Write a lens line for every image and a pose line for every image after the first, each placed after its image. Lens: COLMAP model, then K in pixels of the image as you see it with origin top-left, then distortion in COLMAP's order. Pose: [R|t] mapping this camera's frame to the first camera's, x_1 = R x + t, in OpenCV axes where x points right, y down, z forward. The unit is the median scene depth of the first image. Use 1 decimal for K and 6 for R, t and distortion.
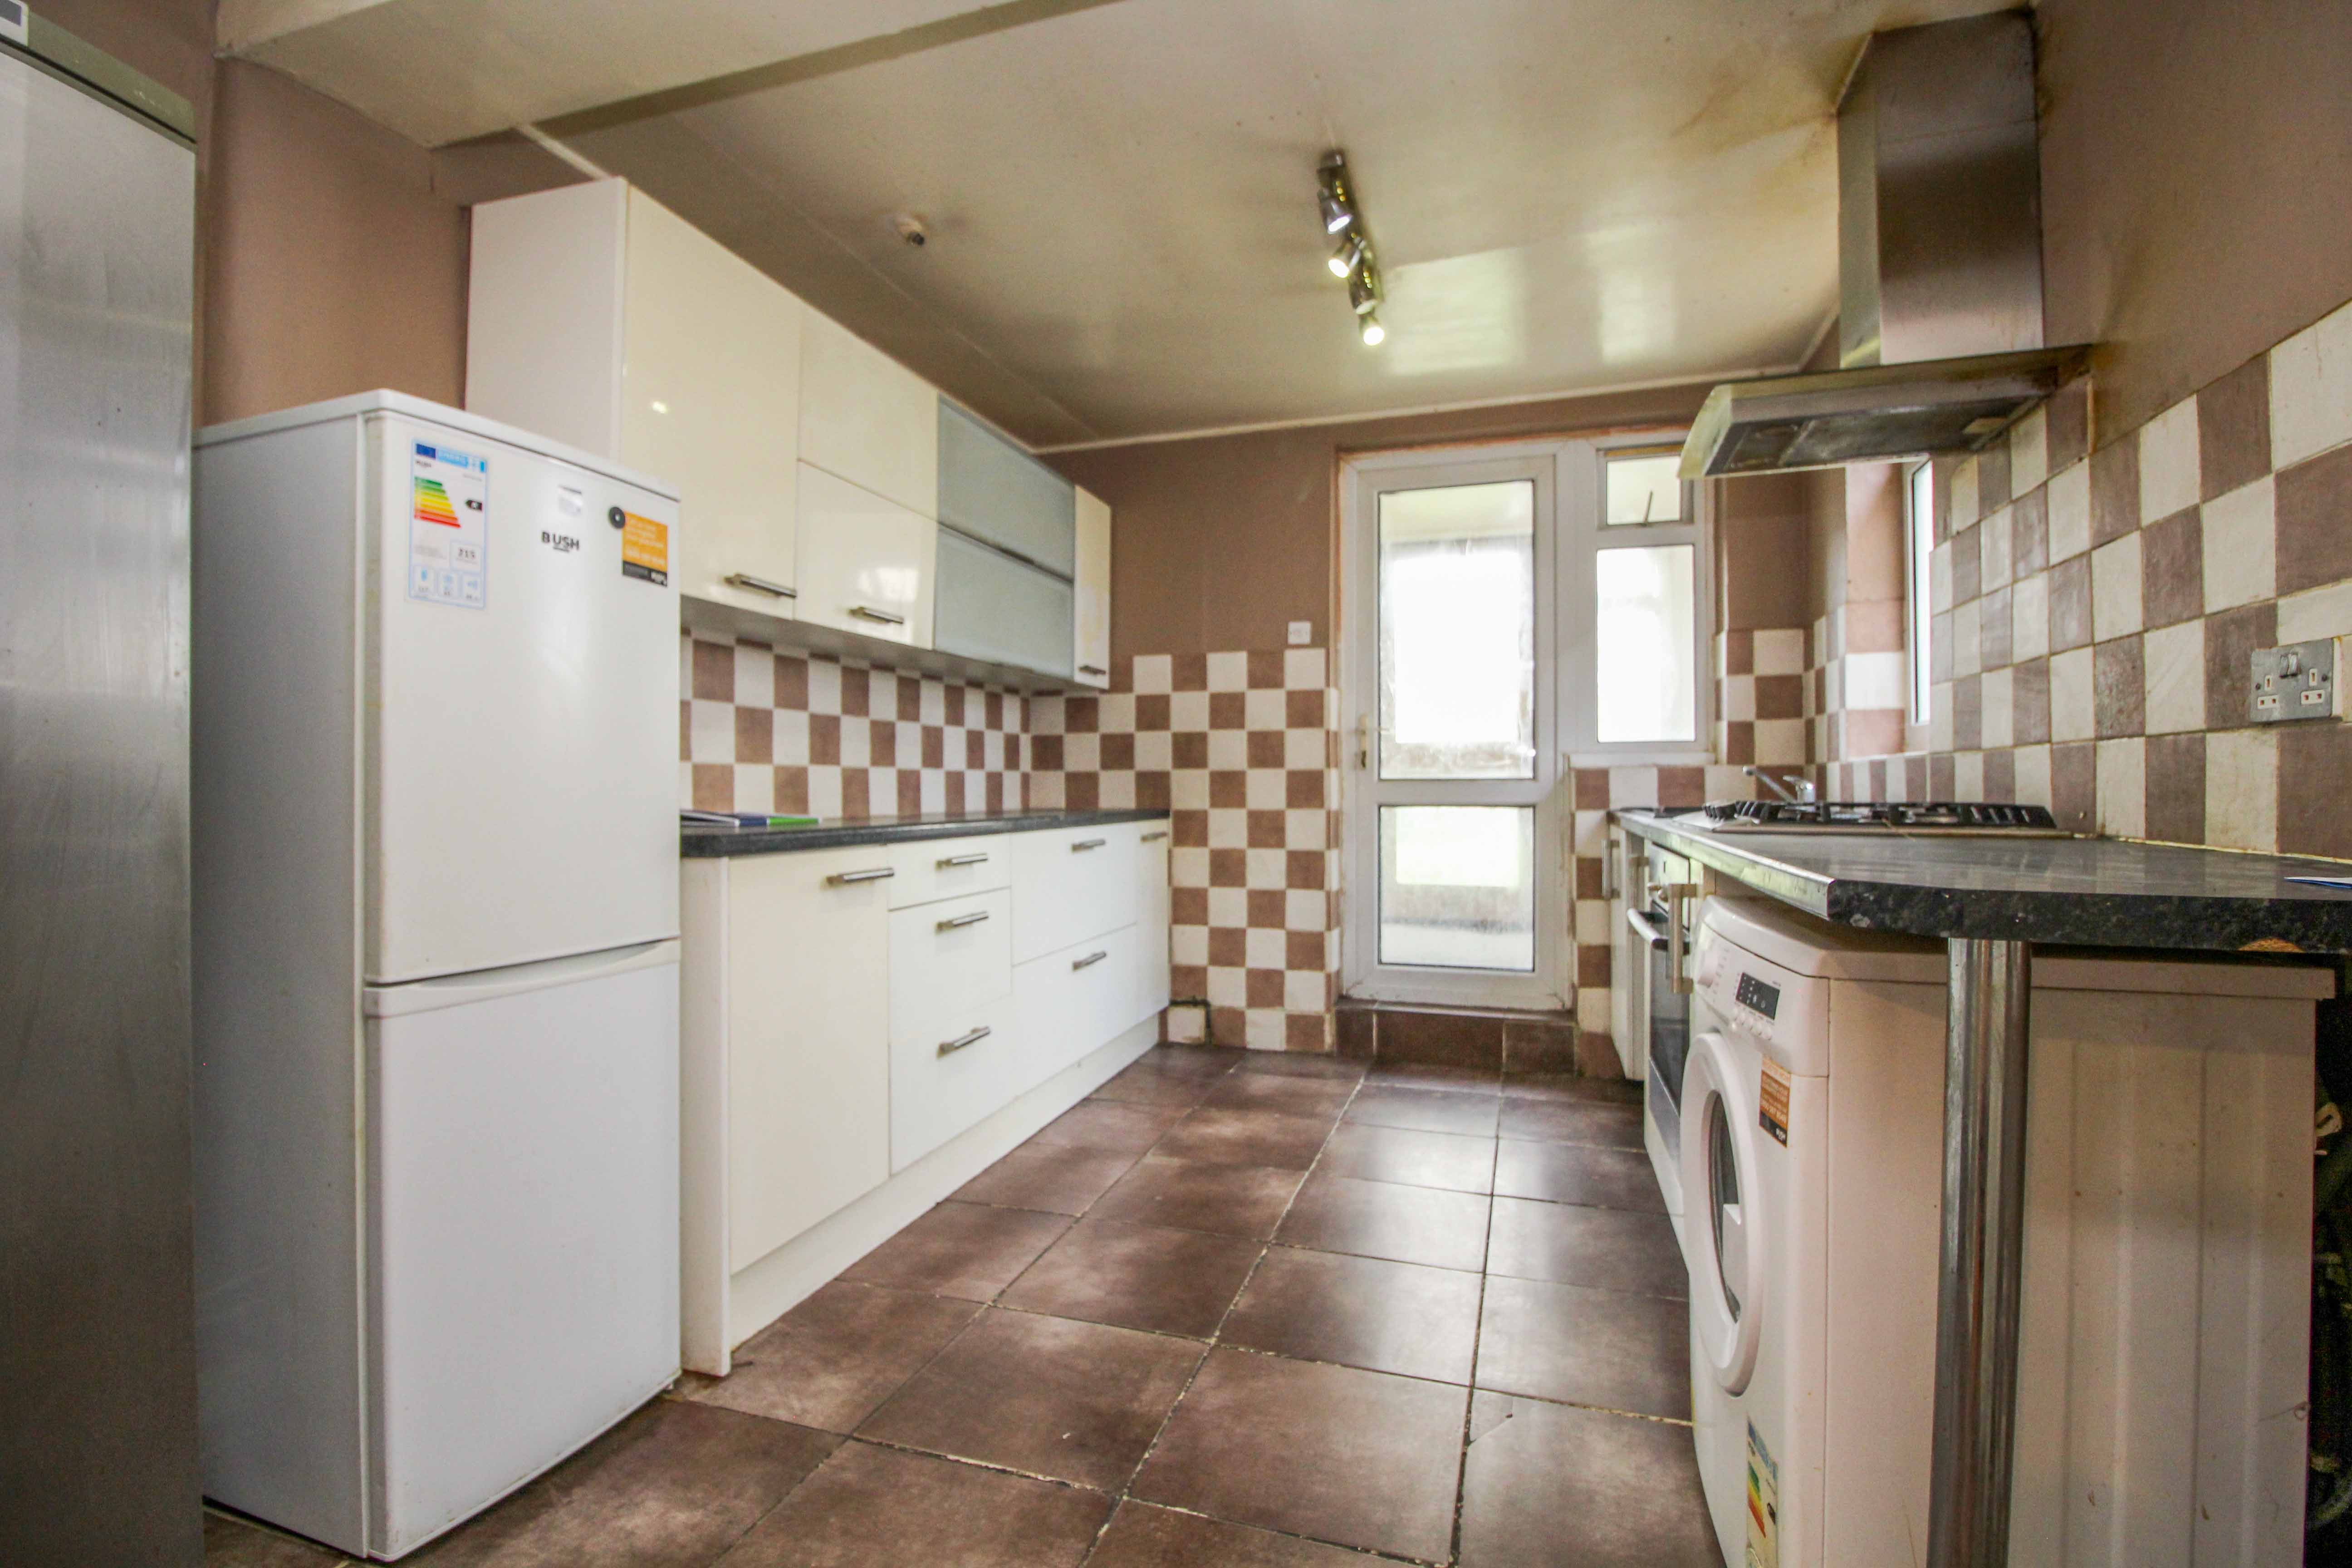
lens RADIAL K [[1096.4, 0, 1178.8], [0, 1096.4, 786.1], [0, 0, 1]] dist [-0.013142, -0.001746]
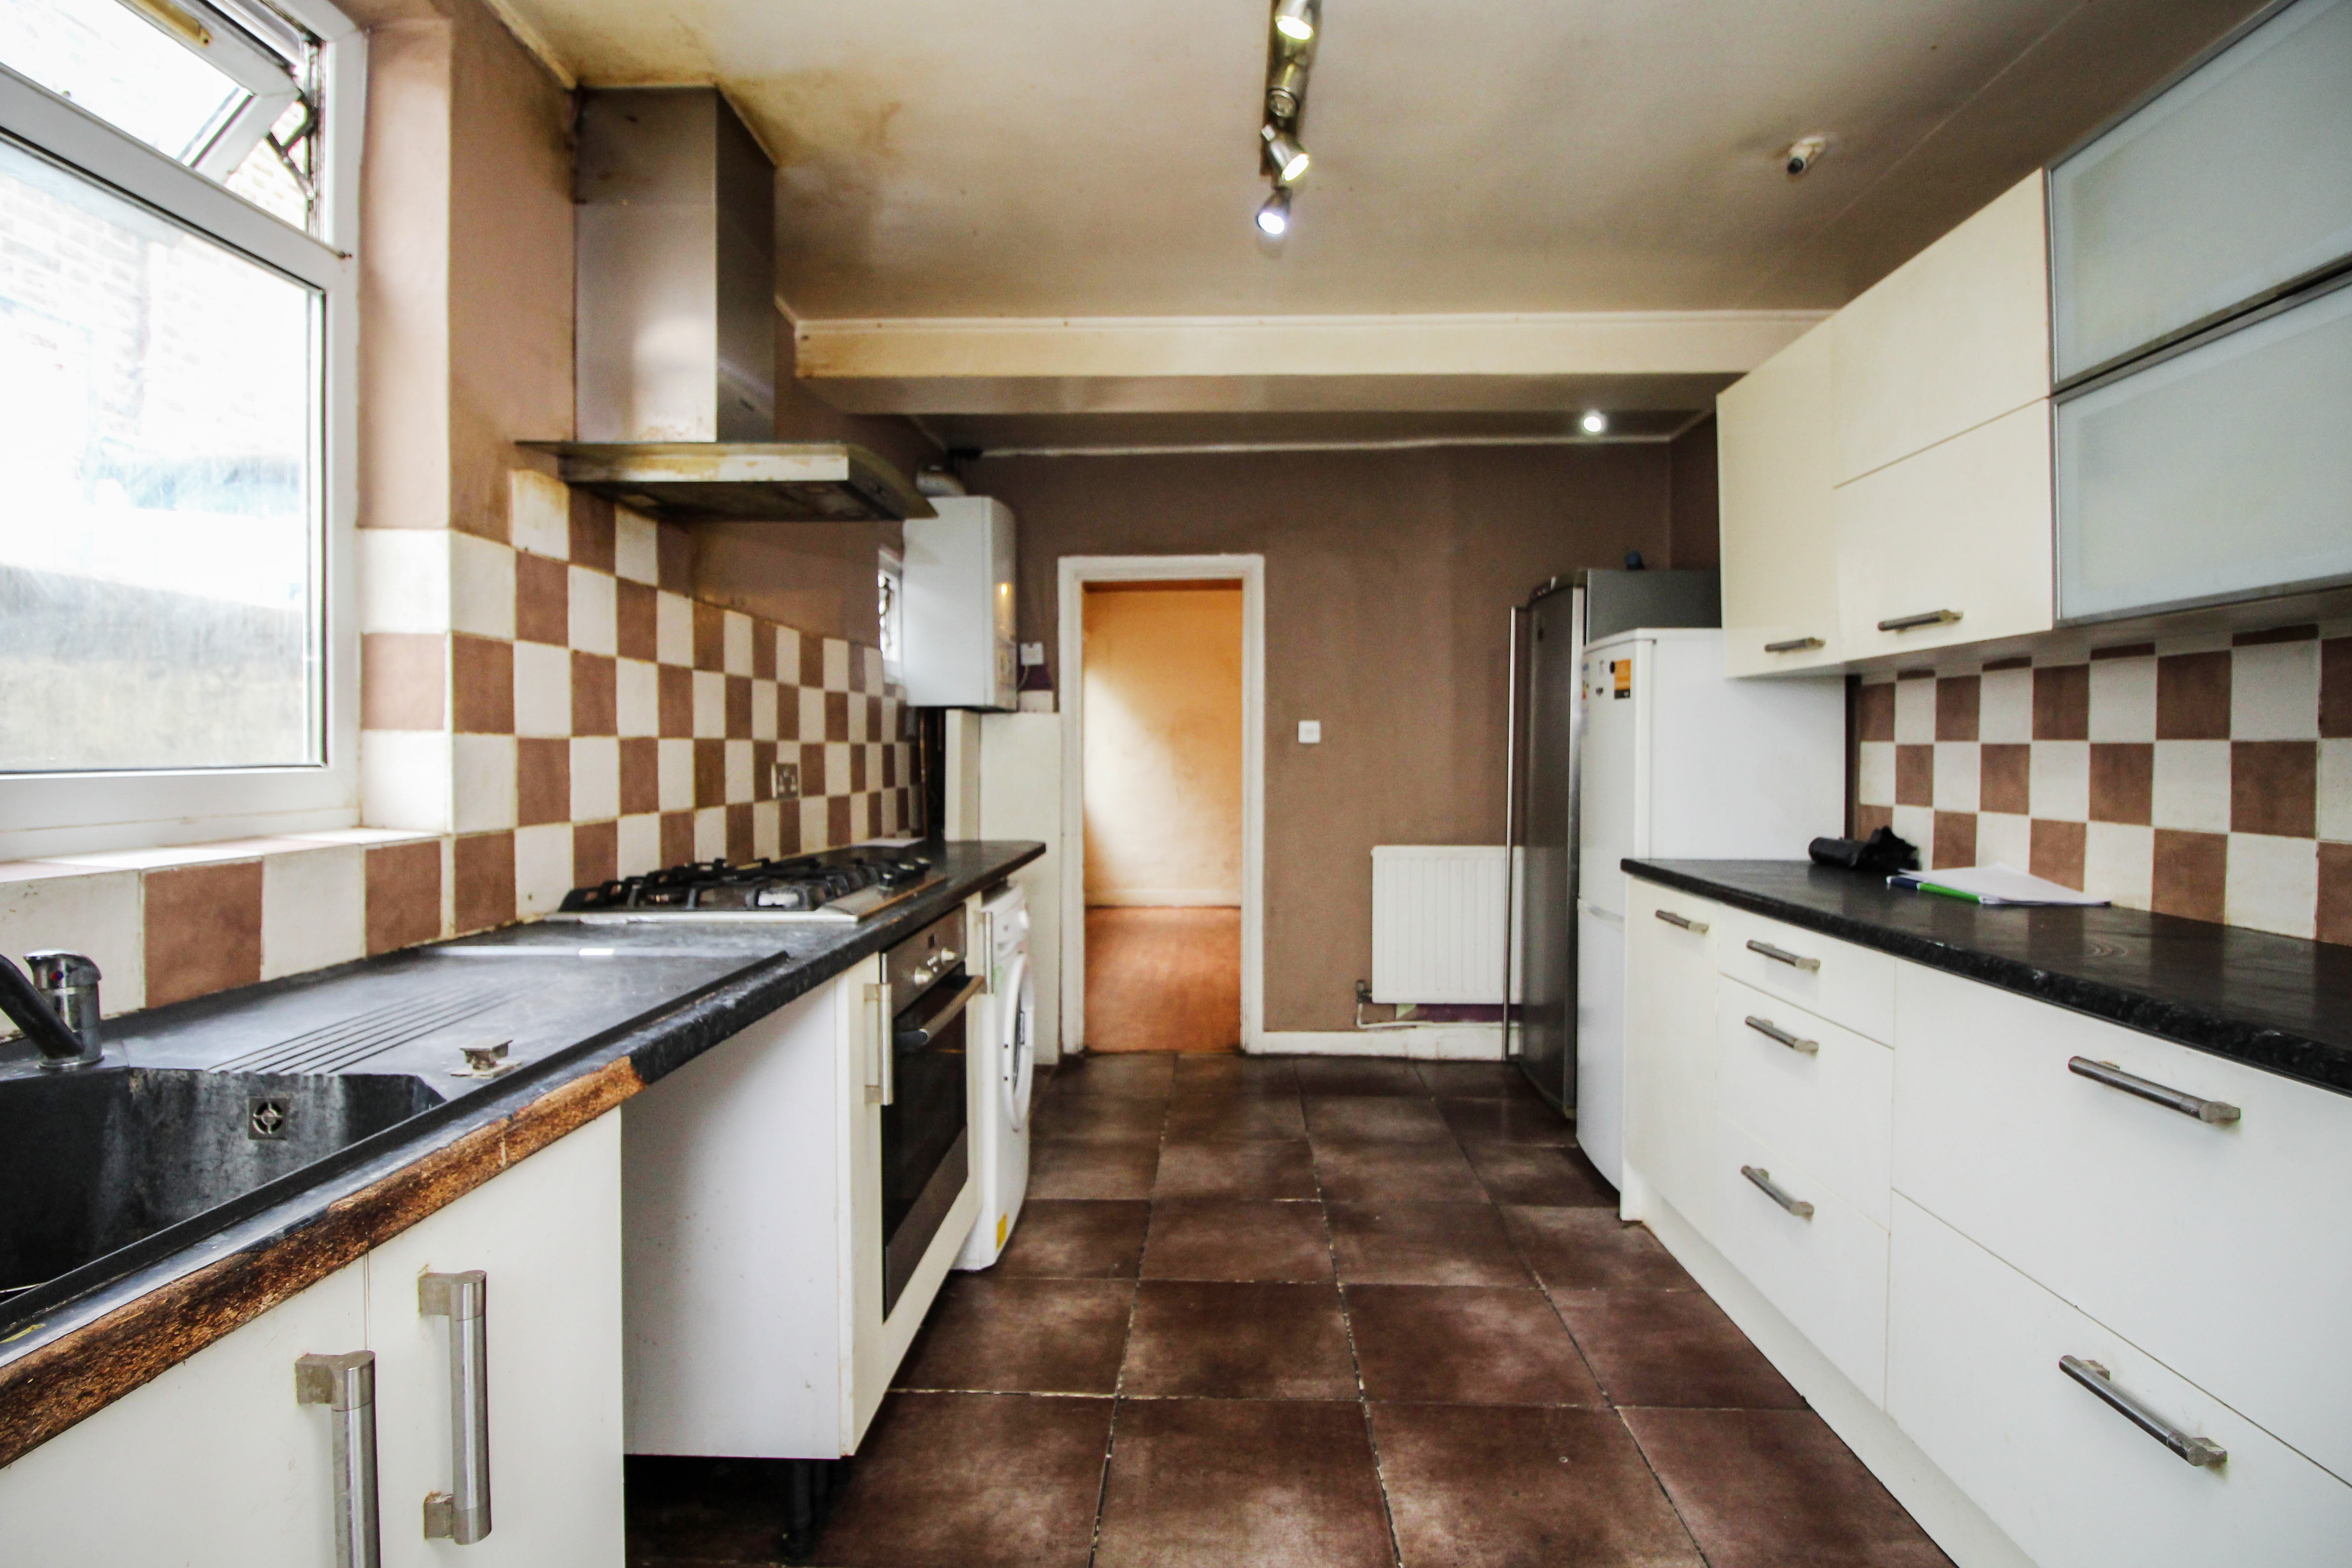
lens RADIAL K [[1096.4, 0, 1180.3], [0, 1096.4, 774.8], [0, 0, 1]] dist [-0.013142, -0.001746]
pose [[-0.964109, 0.004747, -0.265463, 0.431289], [0.000452, 0.999868, 0.016240, -0.072683], [0.265505, 0.015537, -0.963984, 1.735315]]
